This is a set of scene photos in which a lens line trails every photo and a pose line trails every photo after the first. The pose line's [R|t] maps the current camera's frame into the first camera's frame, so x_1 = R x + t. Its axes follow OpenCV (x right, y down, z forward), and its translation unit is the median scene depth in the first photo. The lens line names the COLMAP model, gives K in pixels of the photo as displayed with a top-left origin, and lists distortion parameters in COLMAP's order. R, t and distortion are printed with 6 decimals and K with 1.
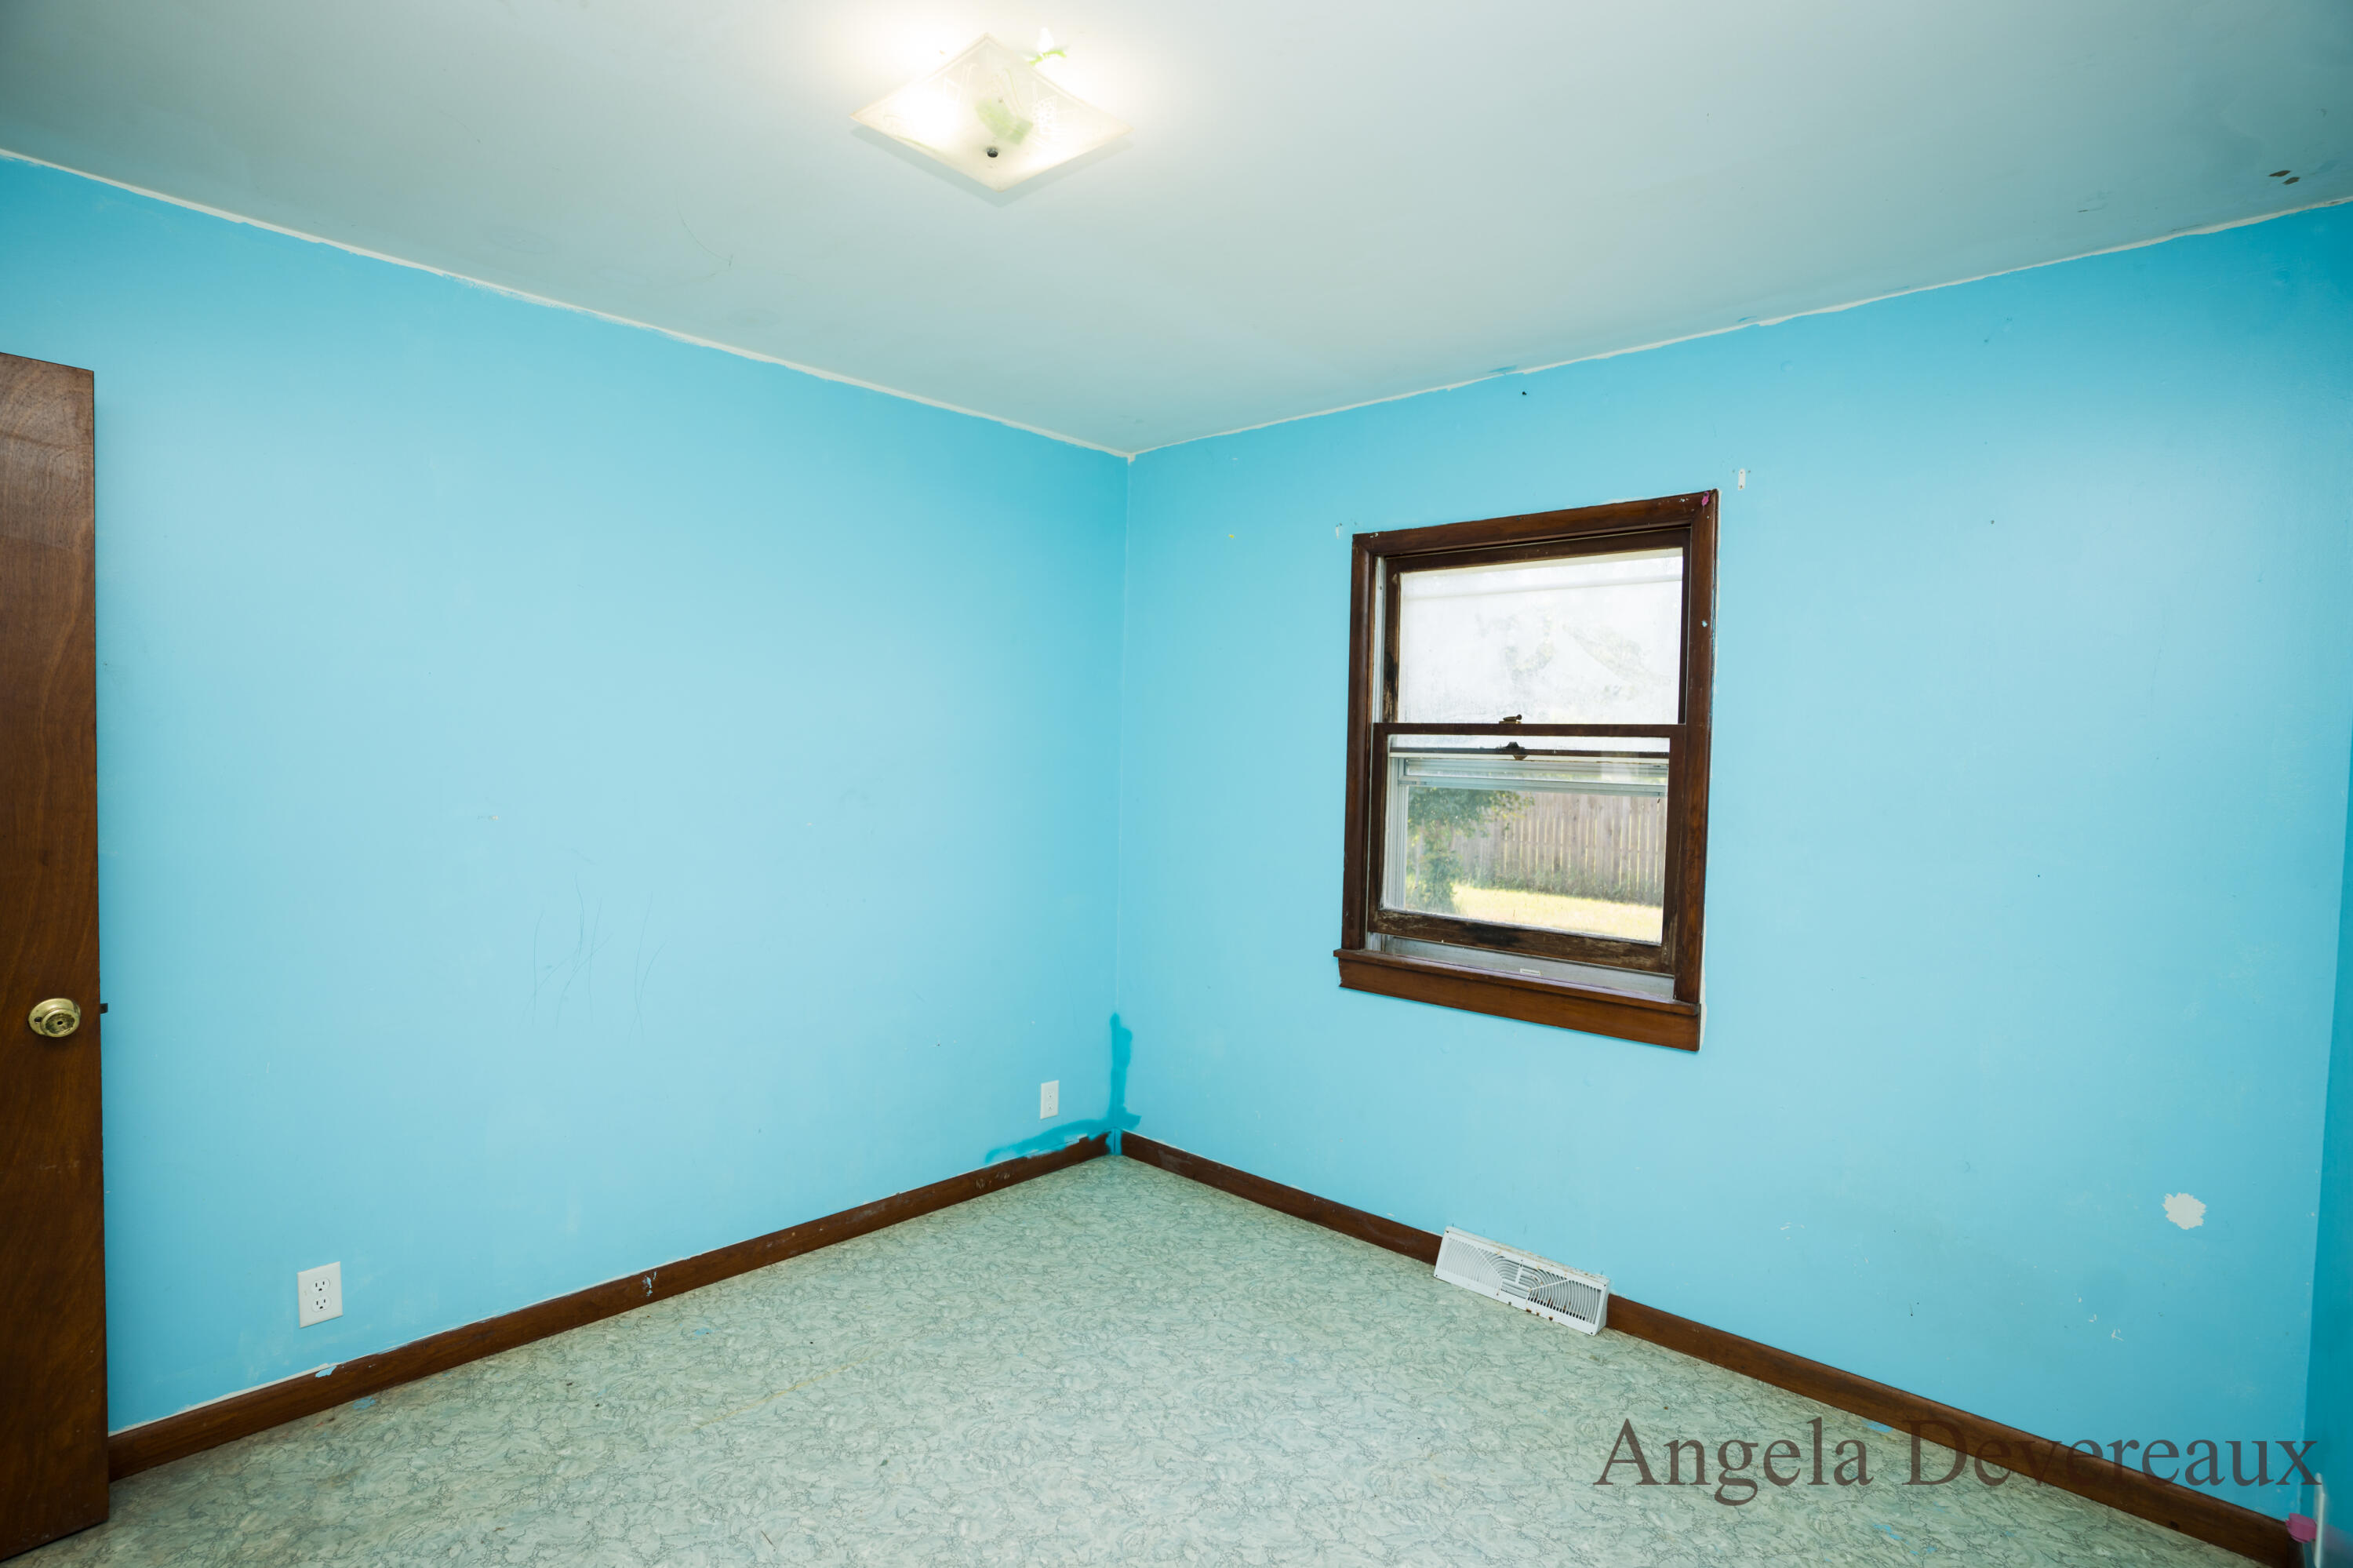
lens RADIAL K [[1131.8, 0, 1176.5], [0, 1131.8, 784.0], [0, 0, 1]] dist [-0.092972, 0.040688]
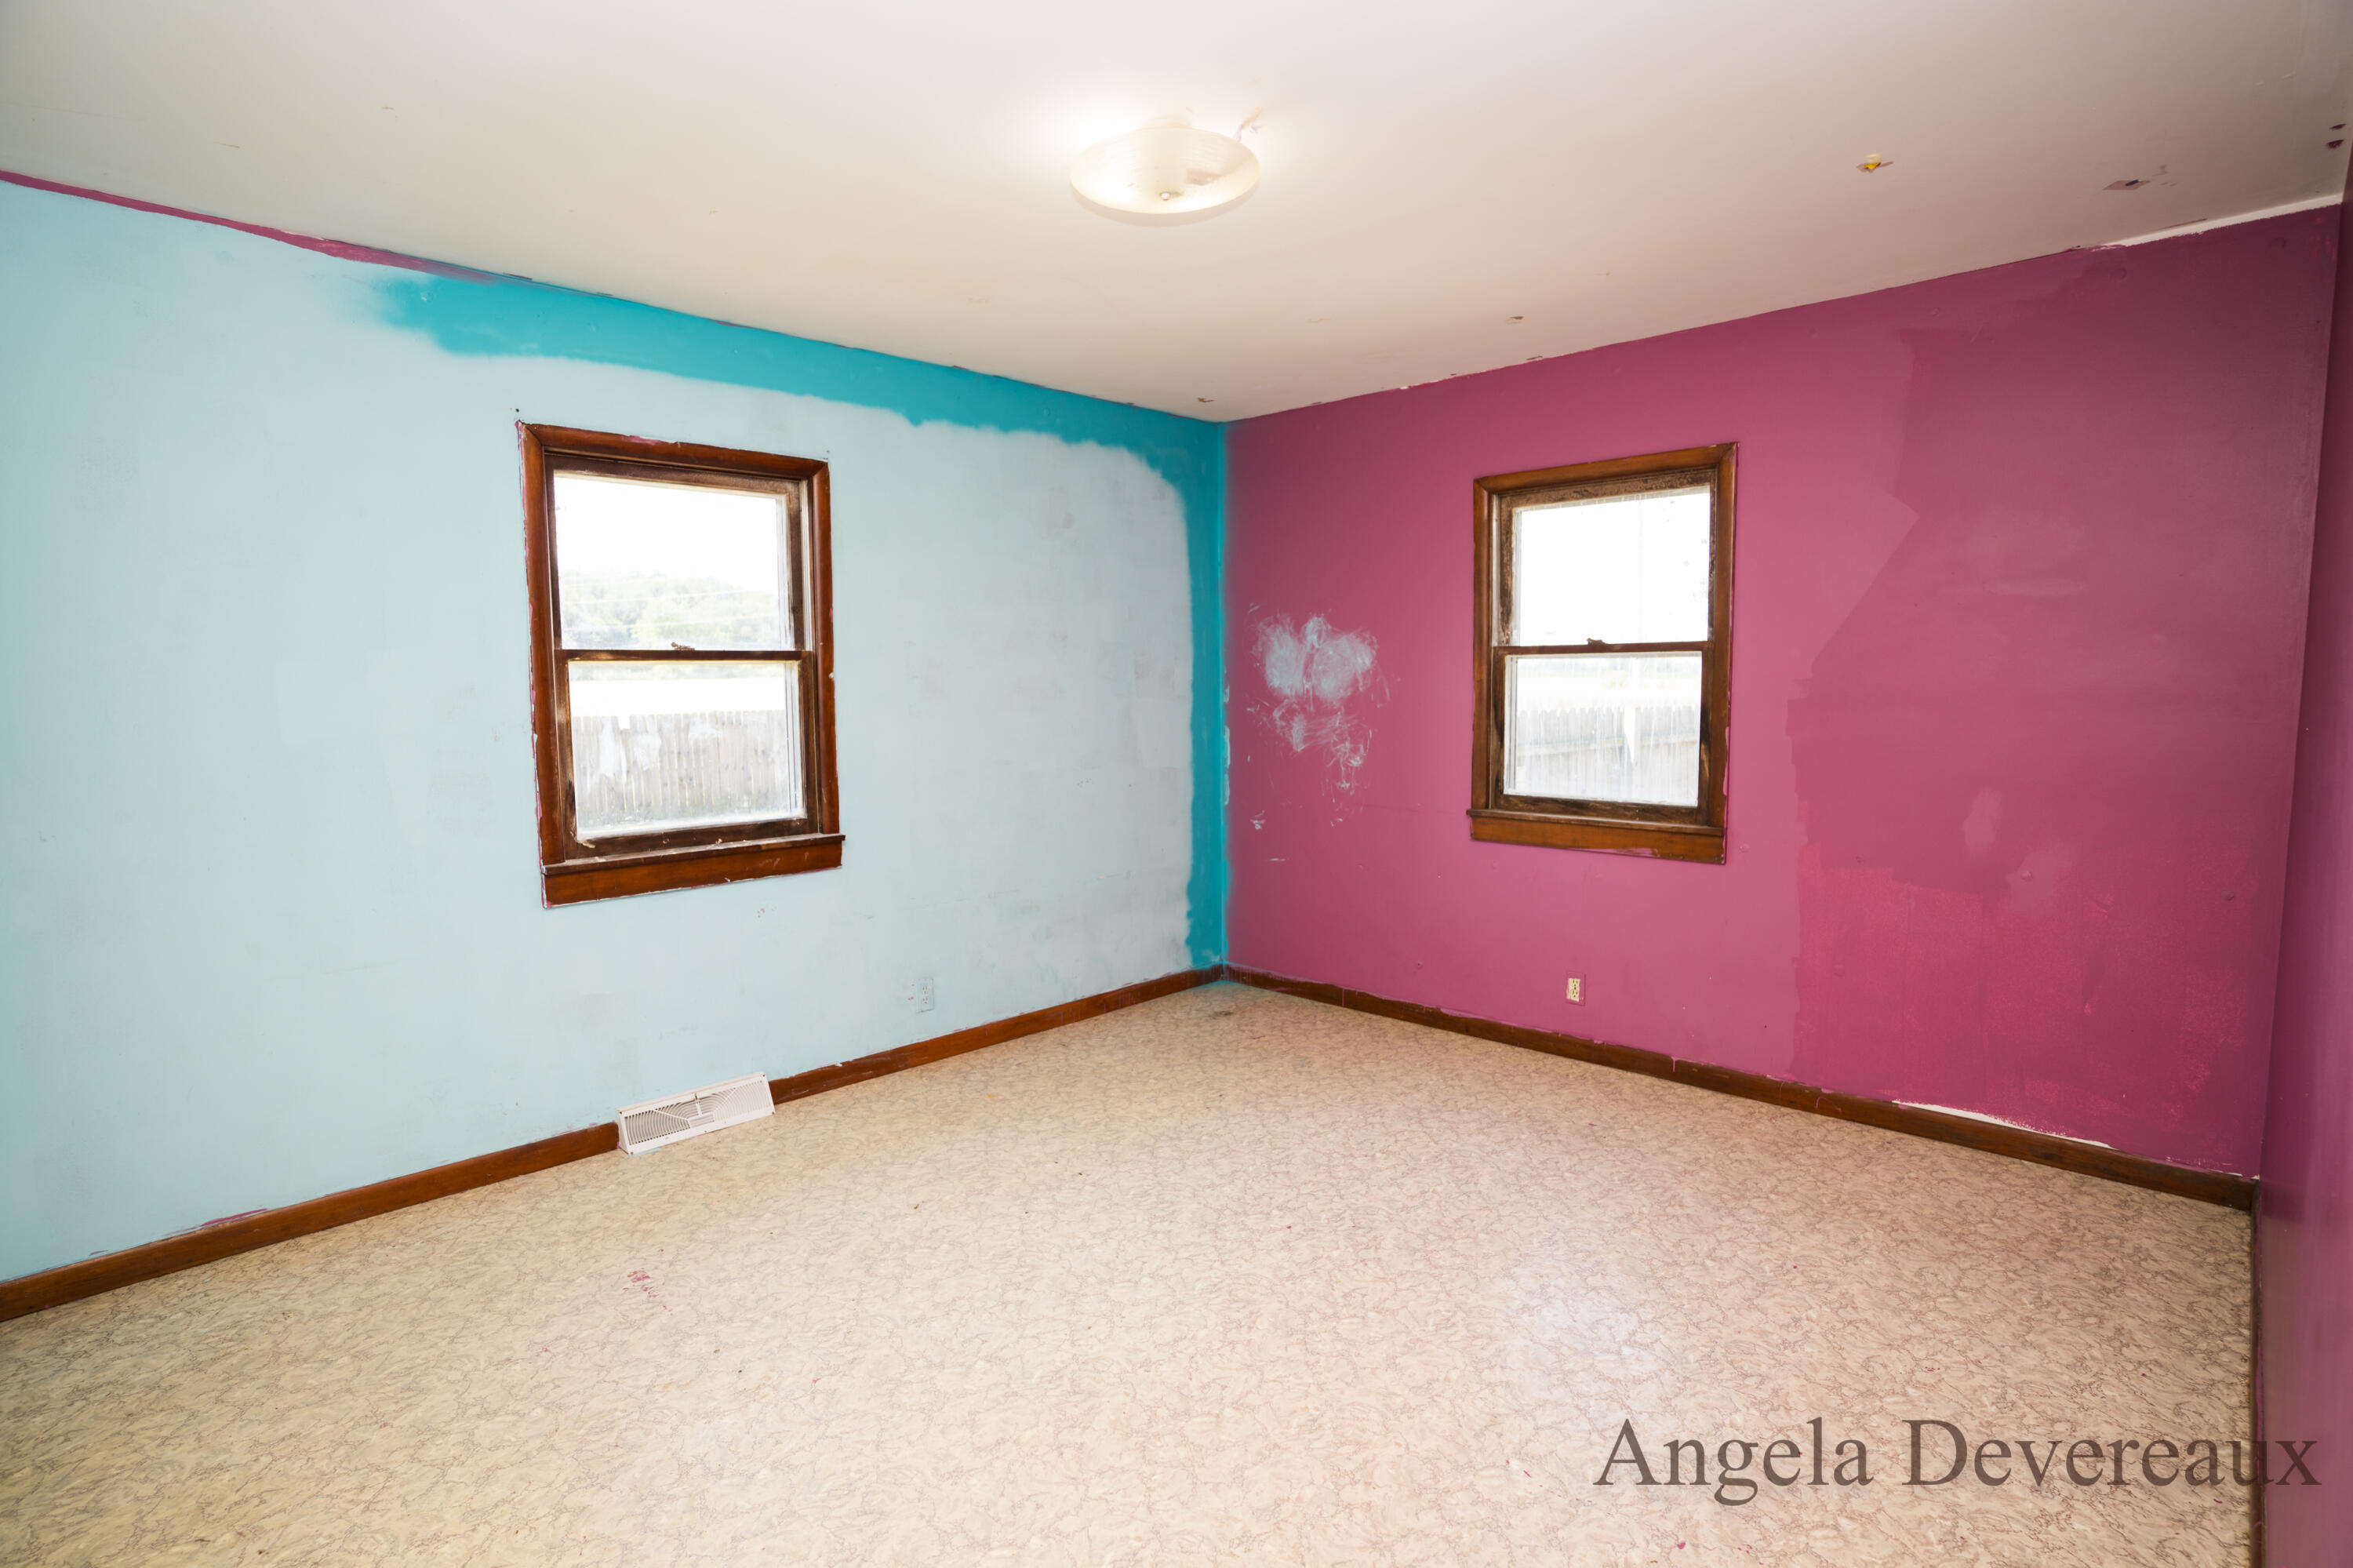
lens RADIAL K [[1161.7, 0, 1176.5], [0, 1161.7, 784.0], [0, 0, 1]] dist [-0.089588, 0.046775]
pose [[0.034380, 0.108845, -0.993464, 0.883831], [-0.018454, 0.993951, 0.108260, -0.016238], [0.999238, 0.014612, 0.036181, 0.281706]]
